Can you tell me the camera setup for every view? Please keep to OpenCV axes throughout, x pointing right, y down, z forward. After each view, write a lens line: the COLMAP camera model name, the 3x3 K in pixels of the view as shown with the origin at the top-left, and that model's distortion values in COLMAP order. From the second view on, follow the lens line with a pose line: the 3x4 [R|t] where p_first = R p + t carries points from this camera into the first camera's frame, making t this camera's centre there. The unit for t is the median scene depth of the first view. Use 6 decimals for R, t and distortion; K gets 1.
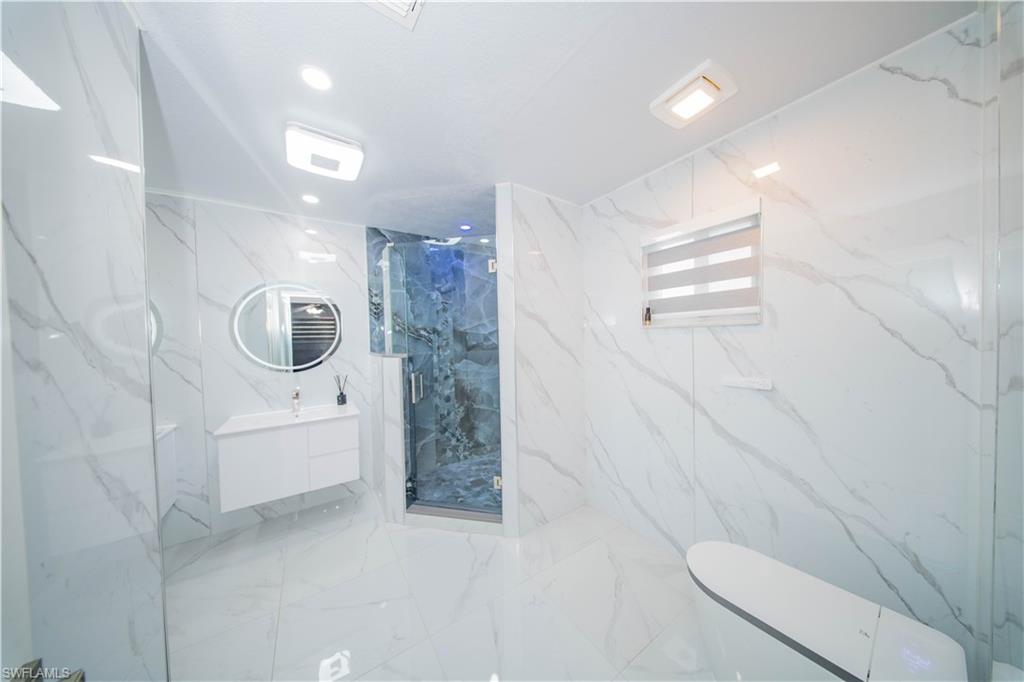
lens RADIAL K [[295.9, 0, 513.2], [0, 295.9, 342.7], [0, 0, 1]] dist [0.000011, -0.000026]
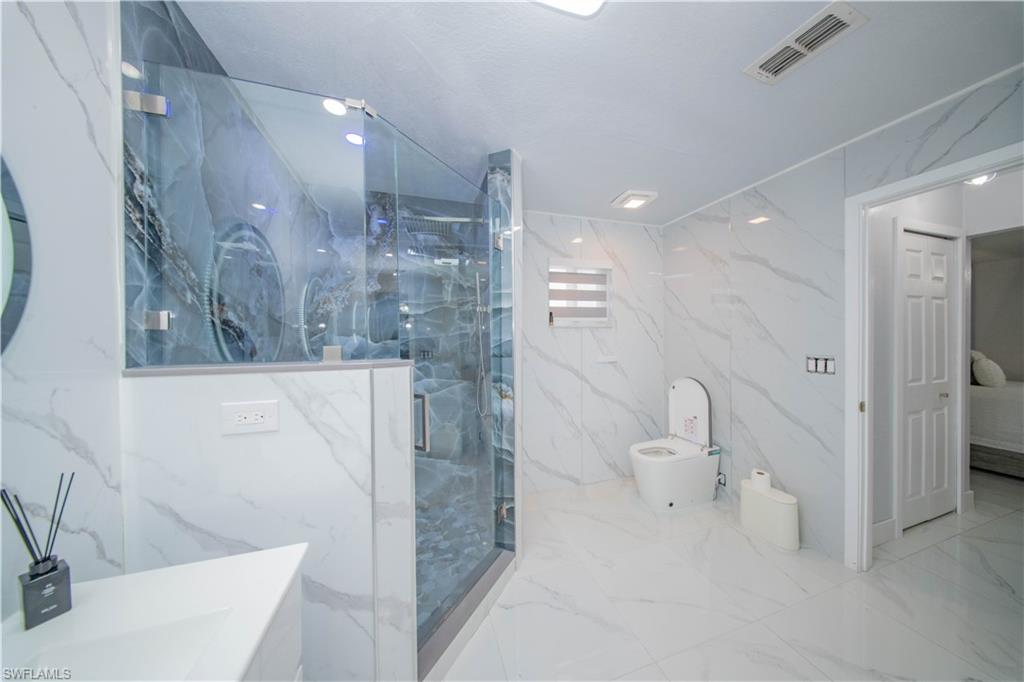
lens RADIAL K [[300.6, 0, 512.8], [0, 300.6, 339.7], [0, 0, 1]] dist [-0.003519, -0.000197]
pose [[0.298542, 0.009132, 0.954353, -0.961082], [0.026666, 0.999484, -0.017906, 0.026630], [-0.954024, 0.030794, 0.298144, 0.838111]]
